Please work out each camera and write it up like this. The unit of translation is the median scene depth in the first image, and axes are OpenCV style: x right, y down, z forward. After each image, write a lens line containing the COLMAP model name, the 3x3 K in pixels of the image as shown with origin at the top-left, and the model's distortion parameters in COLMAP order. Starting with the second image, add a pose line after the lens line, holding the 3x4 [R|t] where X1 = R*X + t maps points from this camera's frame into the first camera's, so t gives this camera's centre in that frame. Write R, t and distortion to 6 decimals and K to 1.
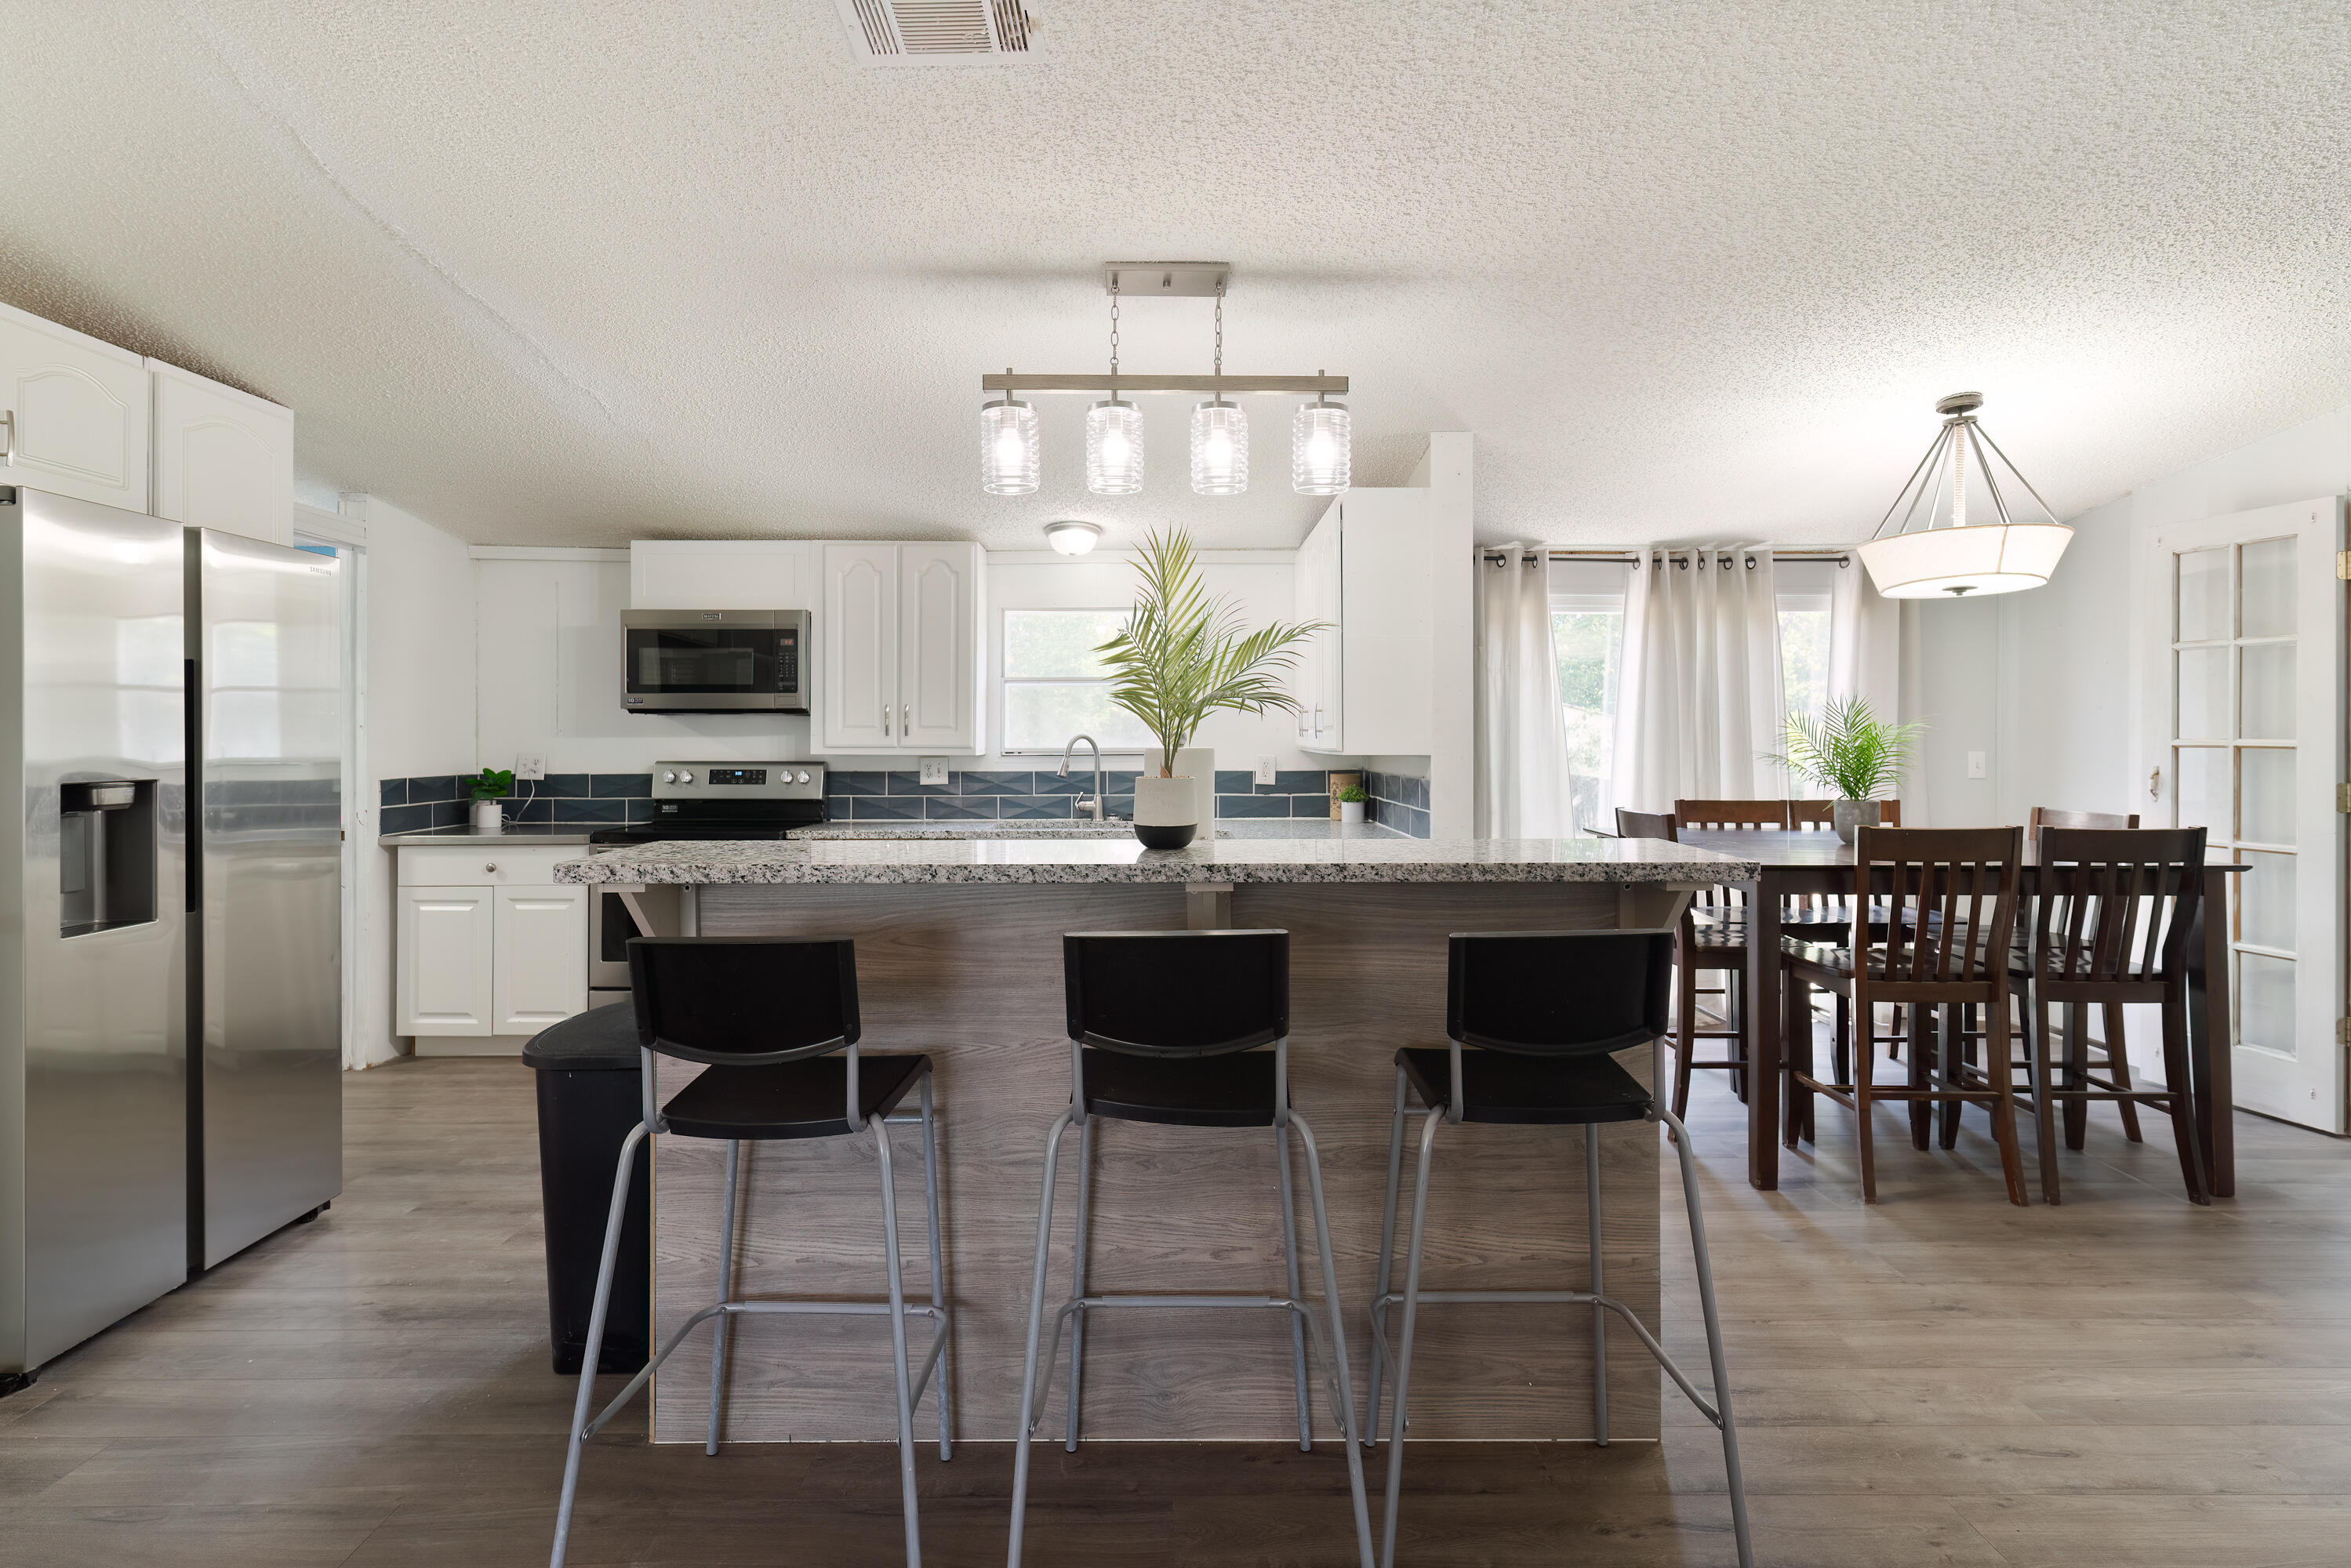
lens RADIAL K [[1169.2, 0, 1194.5], [0, 1169.2, 732.7], [0, 0, 1]] dist [0.004379, 0.000052]
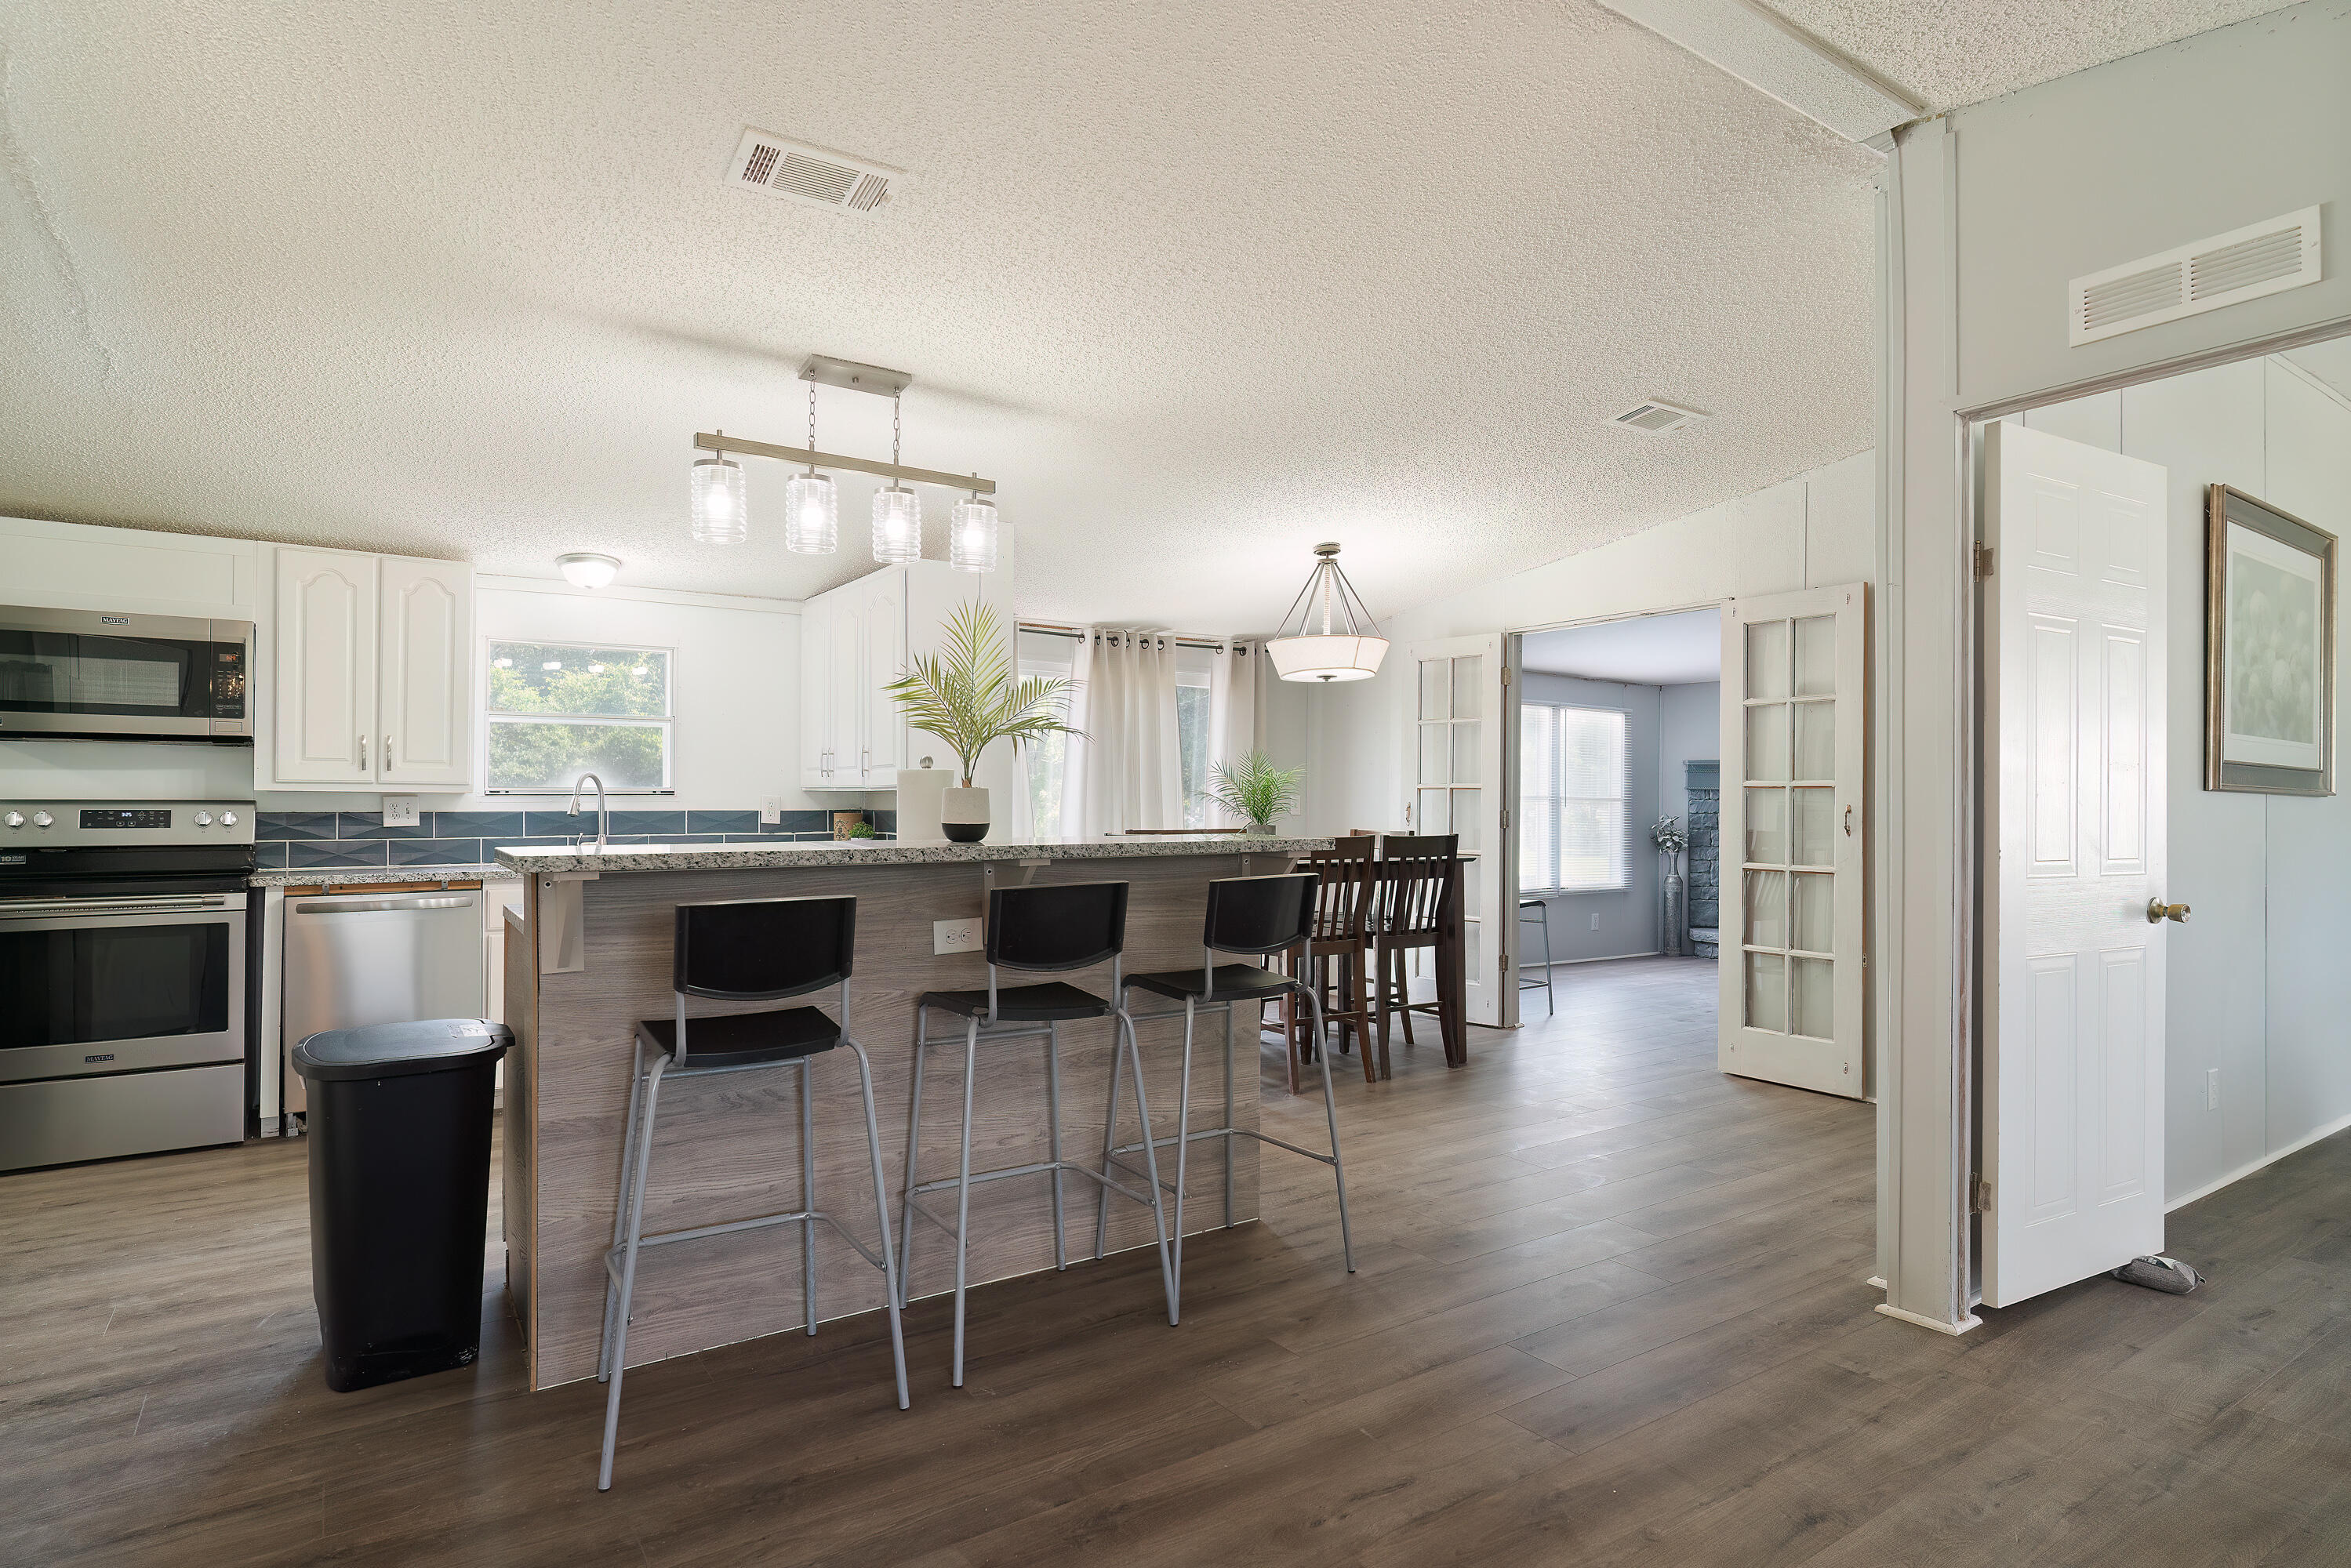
lens RADIAL K [[1254.2, 0, 1182.9], [0, 1254.2, 802.4], [0, 0, 1]] dist [-0.003178, 0.001089]
pose [[0.825864, 0.000801, 0.563868, -0.388185], [-0.002777, 0.999993, 0.002647, 0.031033], [-0.563862, -0.003752, 0.825861, -0.193379]]
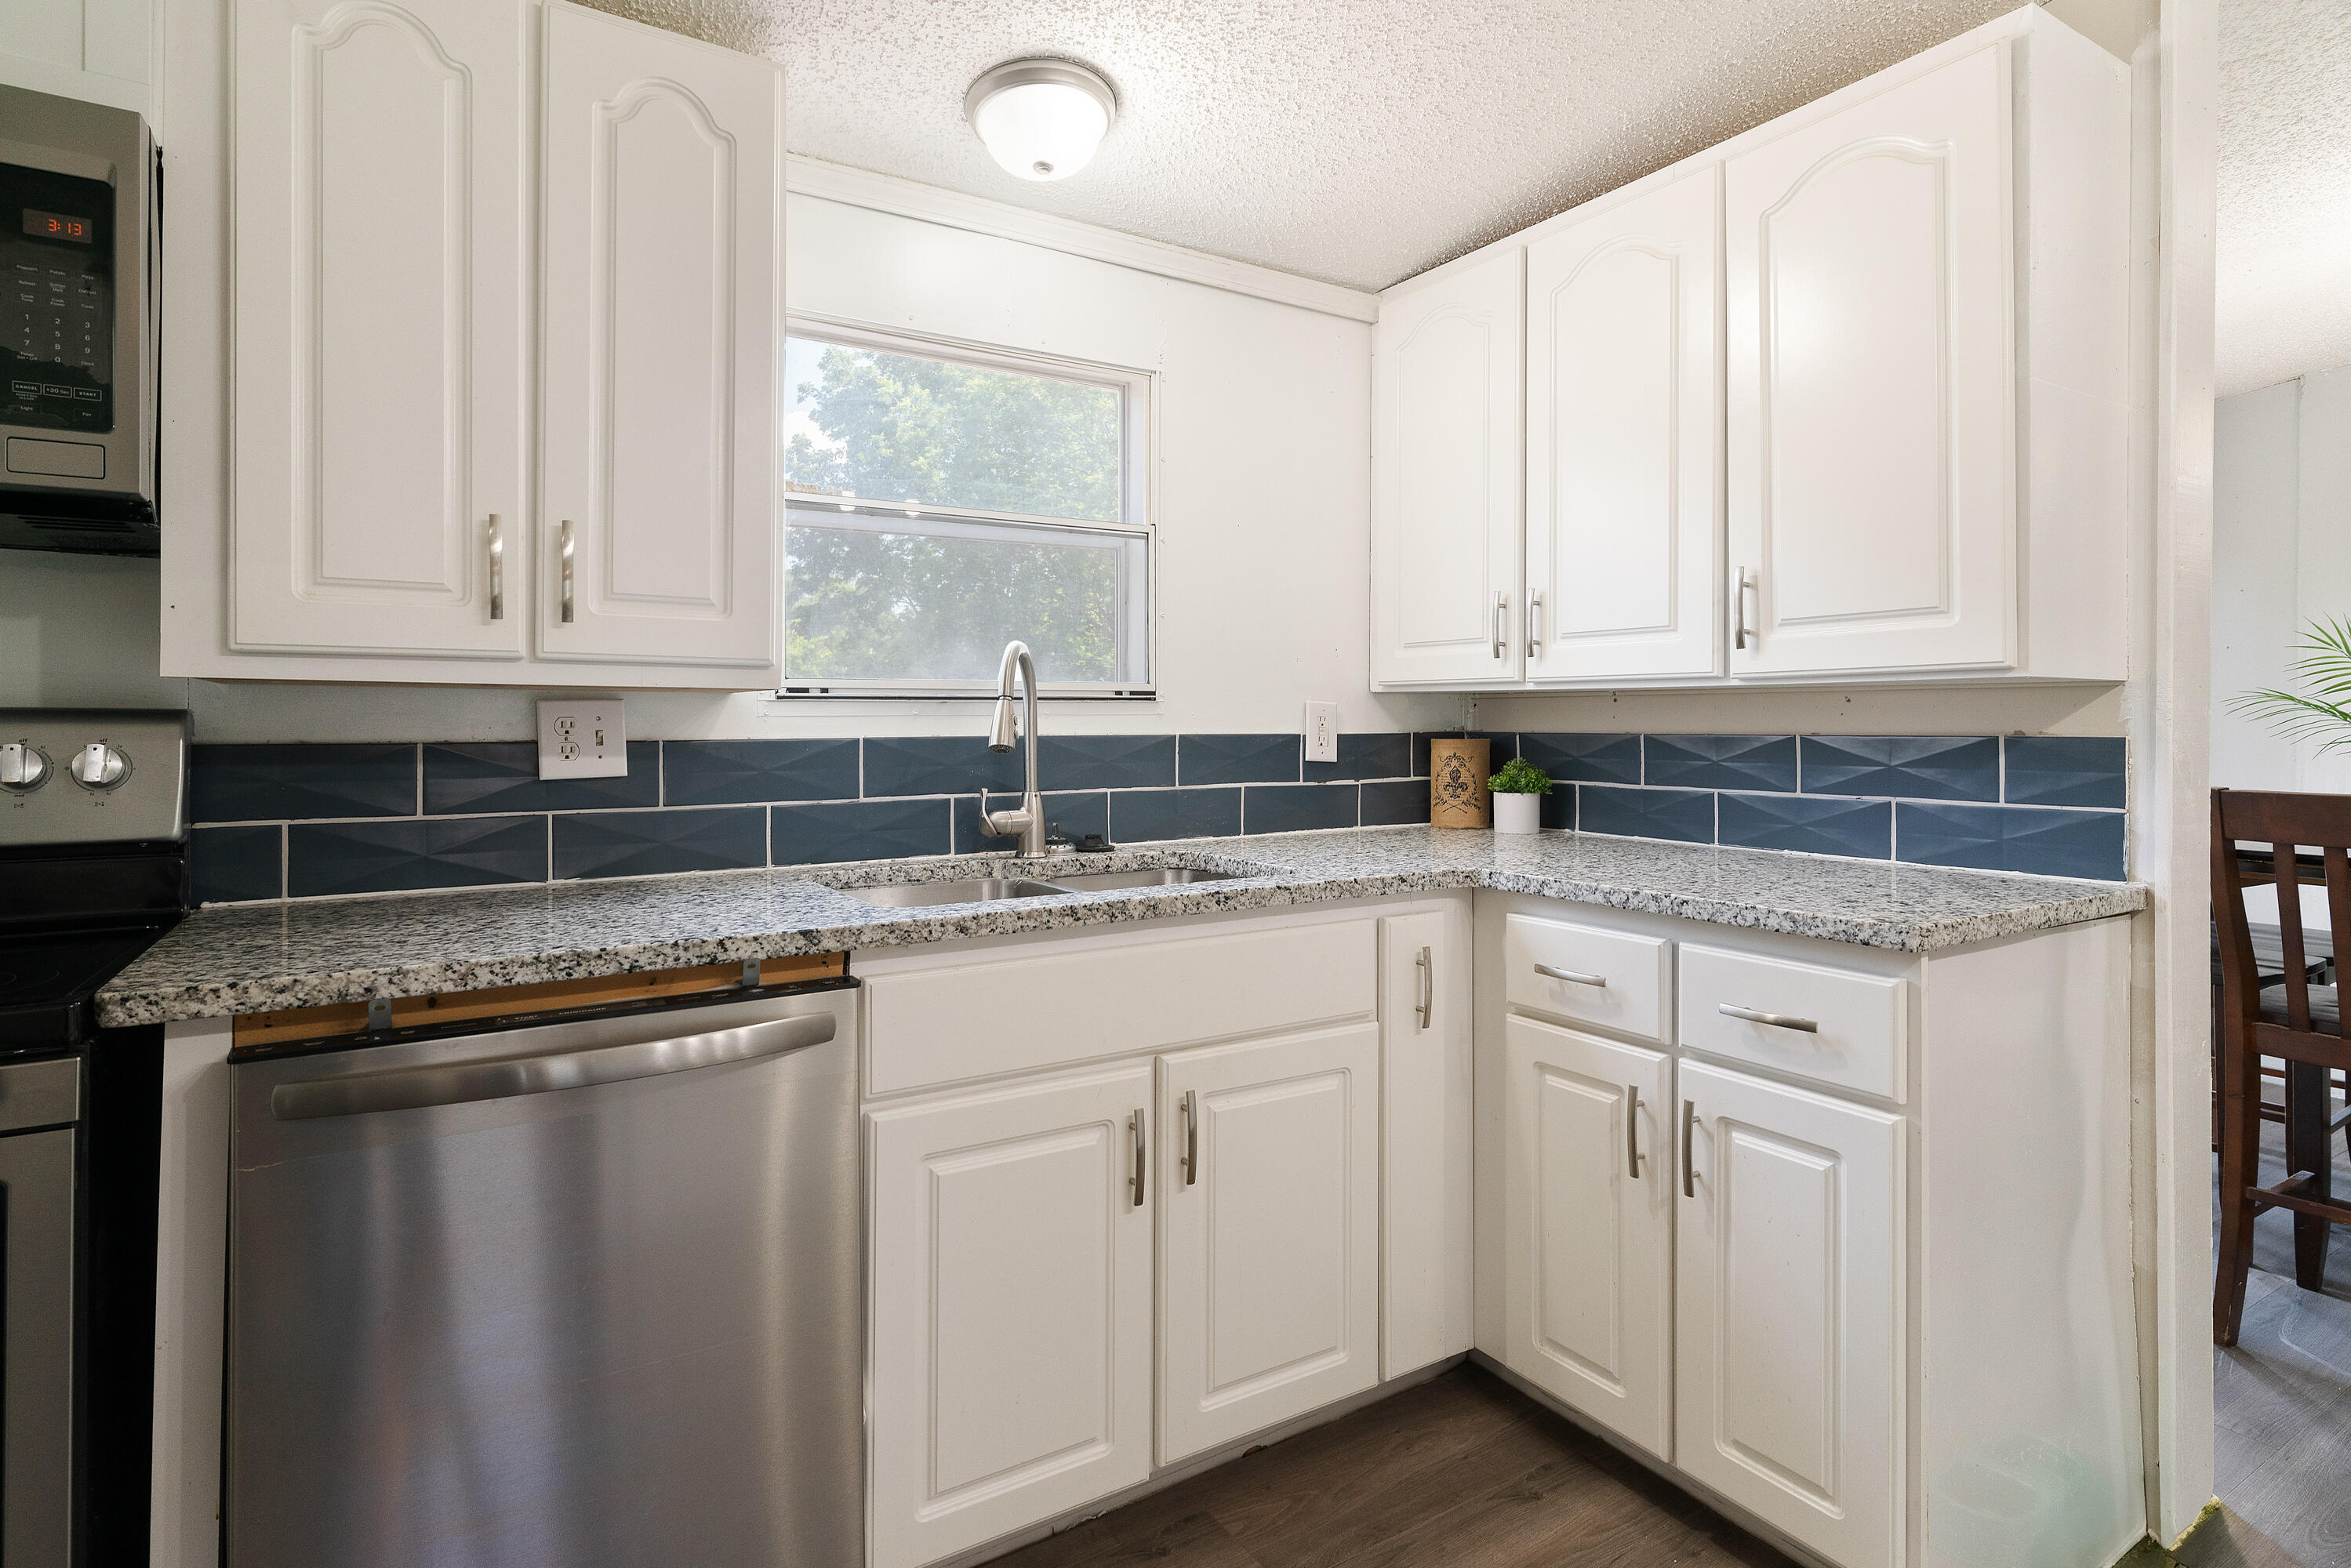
lens RADIAL K [[1210.3, 0, 1182.4], [0, 1210.3, 731.1], [0, 0, 1]] dist [-0.007592, 0.000196]
pose [[0.843937, -0.004645, 0.536422, -0.380770], [-0.002019, 0.999928, 0.011836, 0.037200], [-0.536439, -0.011072, 0.843867, 0.873007]]
